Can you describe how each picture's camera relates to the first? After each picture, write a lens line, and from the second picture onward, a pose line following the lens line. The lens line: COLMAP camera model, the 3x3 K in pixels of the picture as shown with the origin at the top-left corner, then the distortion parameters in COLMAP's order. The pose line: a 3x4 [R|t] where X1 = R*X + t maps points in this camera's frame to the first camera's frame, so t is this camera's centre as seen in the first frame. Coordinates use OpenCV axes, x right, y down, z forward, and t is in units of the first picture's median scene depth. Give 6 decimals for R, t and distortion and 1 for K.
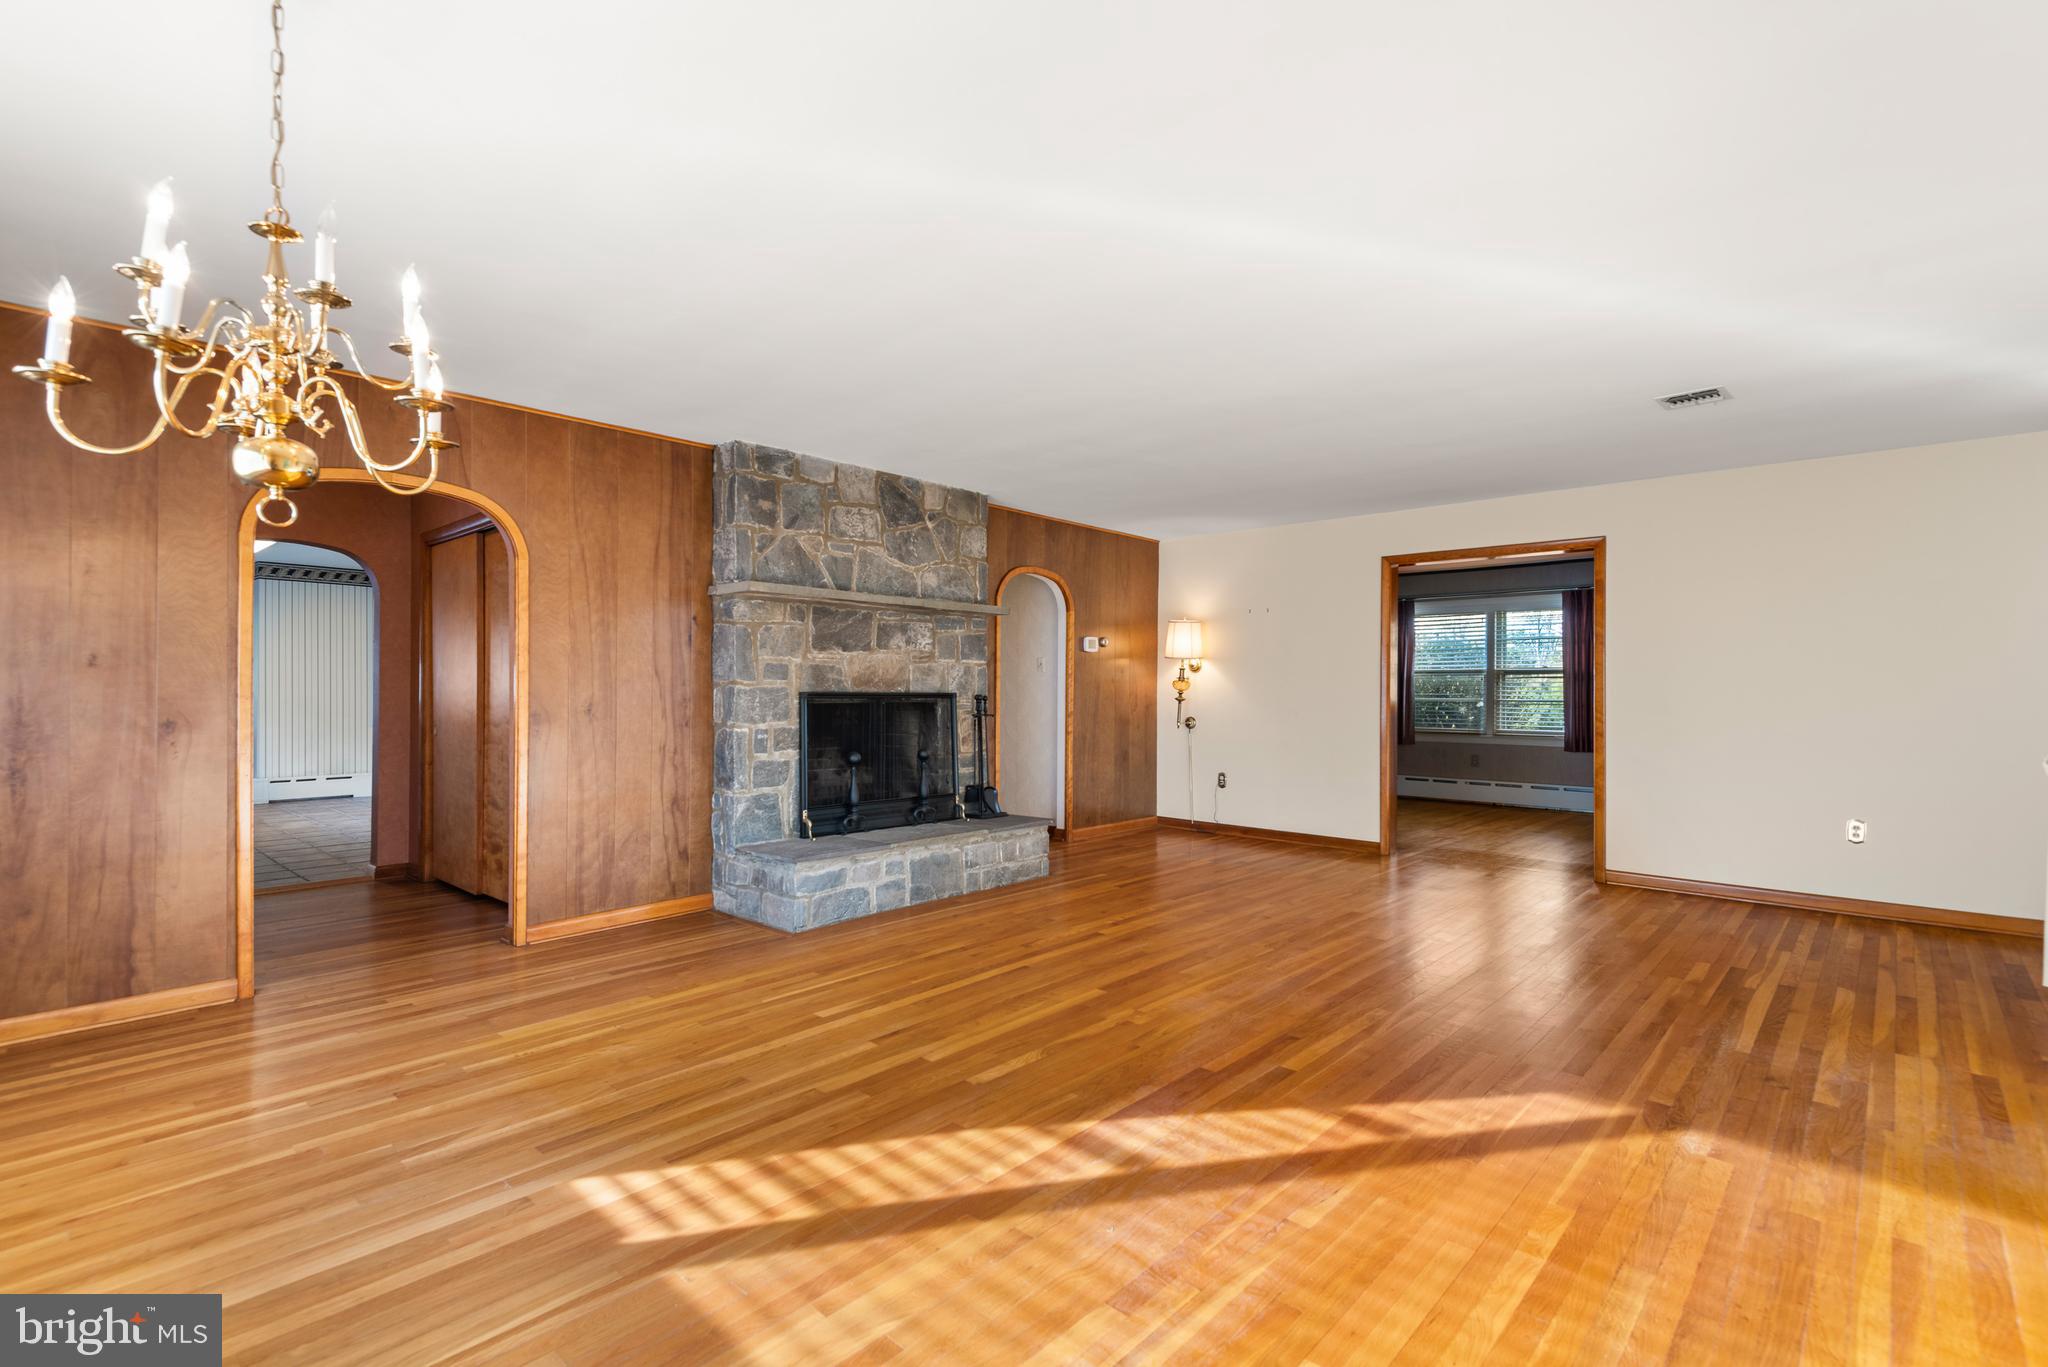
lens RADIAL K [[937.2, 0, 1025.2], [0, 937.2, 692.4], [0, 0, 1]] dist [0.031030, -0.014459]
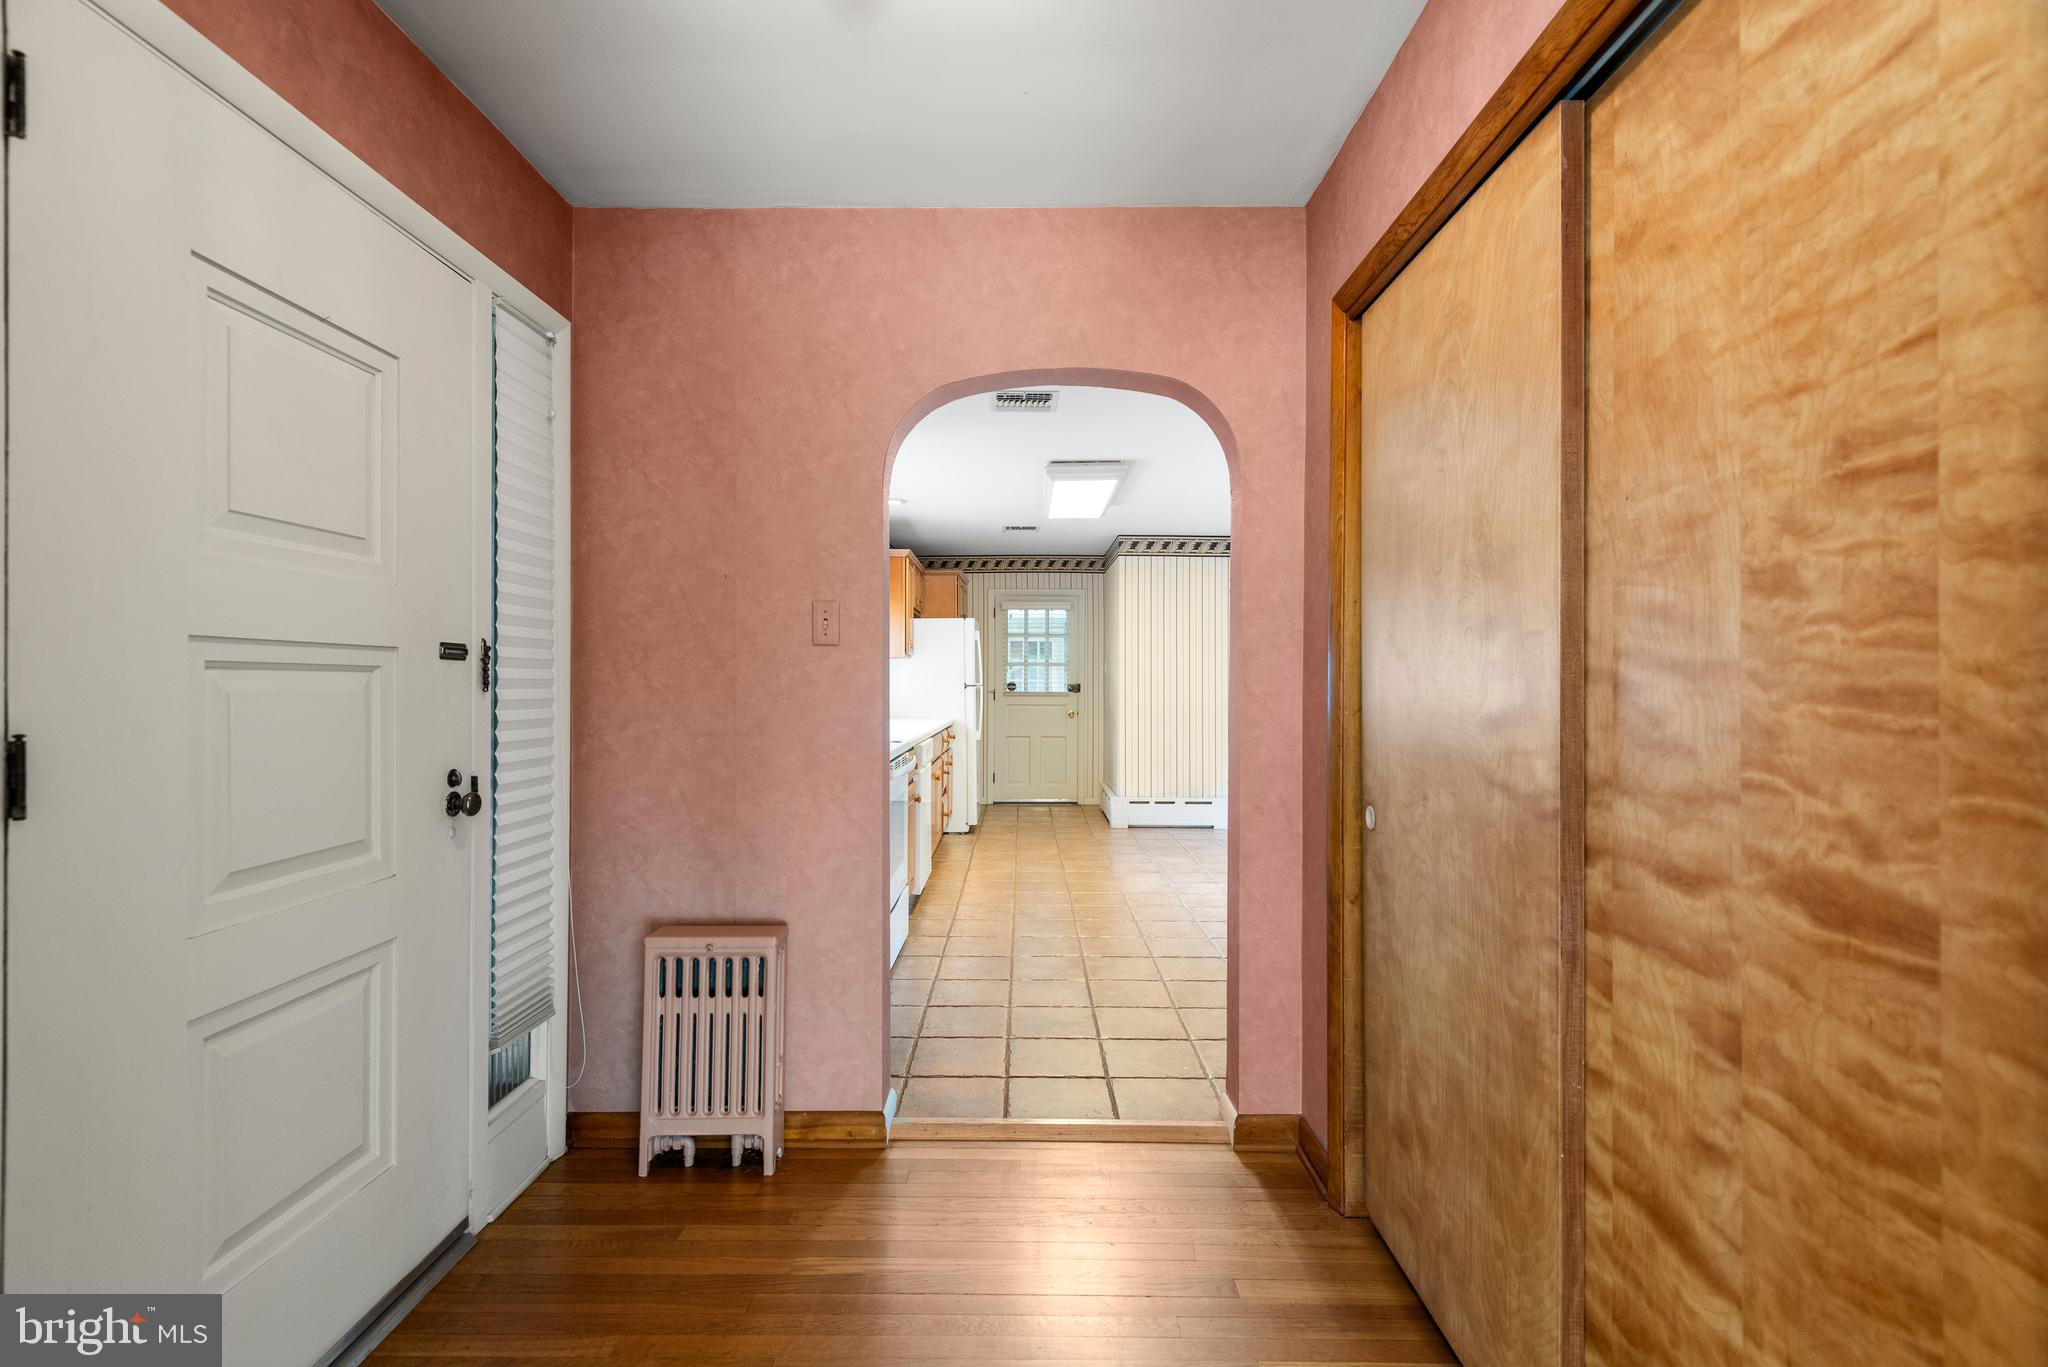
lens RADIAL K [[937.2, 0, 1025.2], [0, 937.2, 692.4], [0, 0, 1]] dist [0.031030, -0.014459]
pose [[0.679512, 0.001900, -0.733662, -0.435207], [0.001505, 0.999991, 0.003983, -0.008220], [0.733663, -0.003811, 0.679503, 0.637383]]
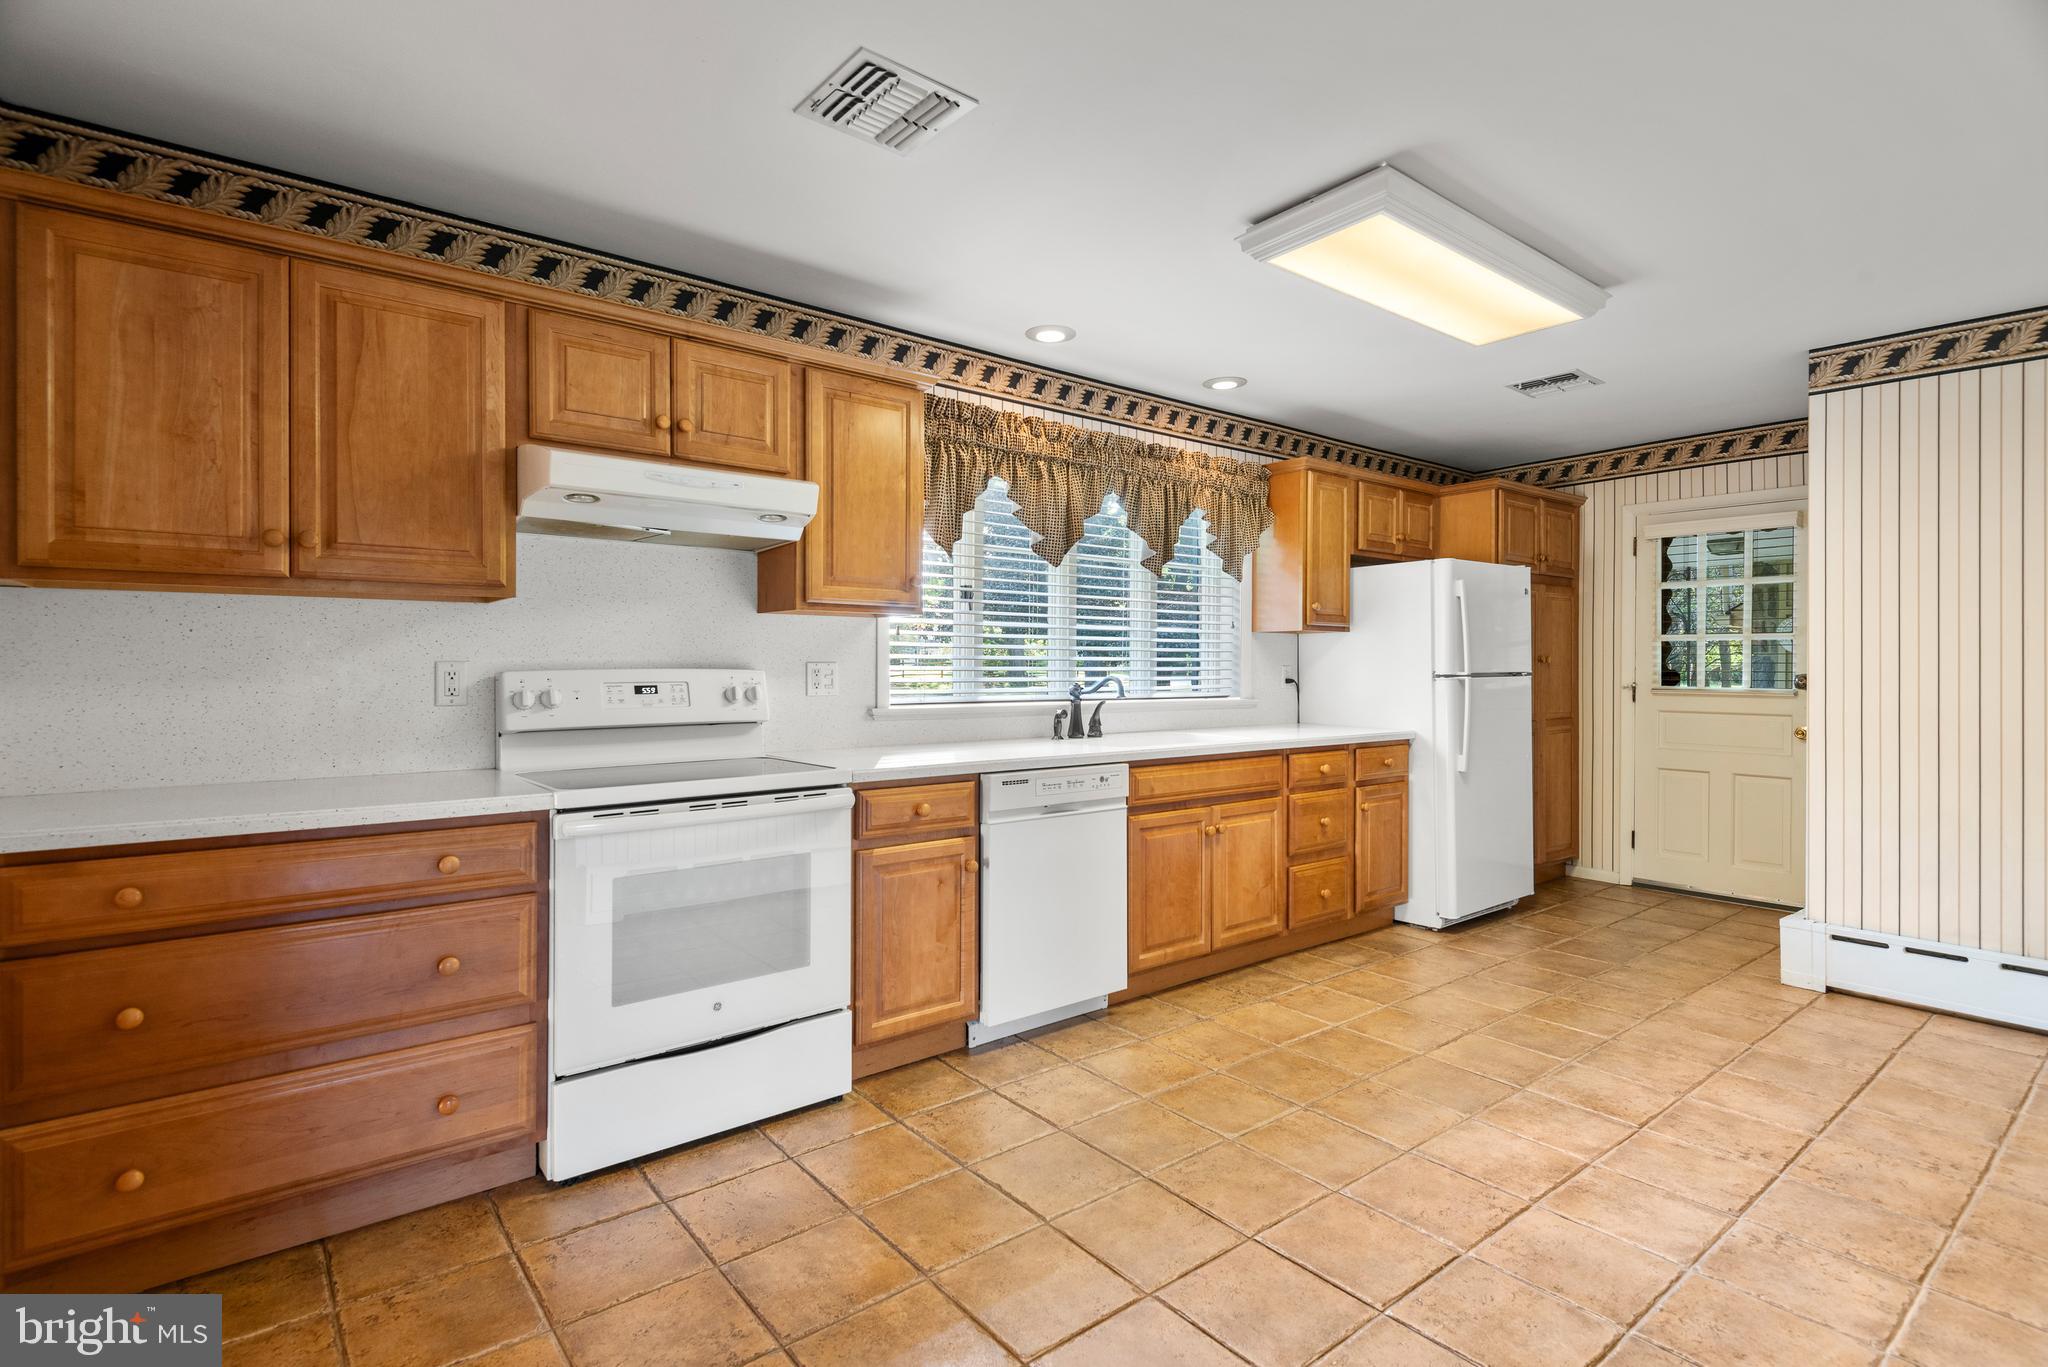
lens RADIAL K [[988.7, 0, 1024.0], [0, 988.7, 683.5], [0, 0, 1]] dist [0.031728, -0.023540]
pose [[-0.146805, 0.009814, -0.989117, -0.603900], [-0.006796, 0.999917, 0.010930, -0.012808], [0.989142, 0.008326, -0.146726, 1.239533]]
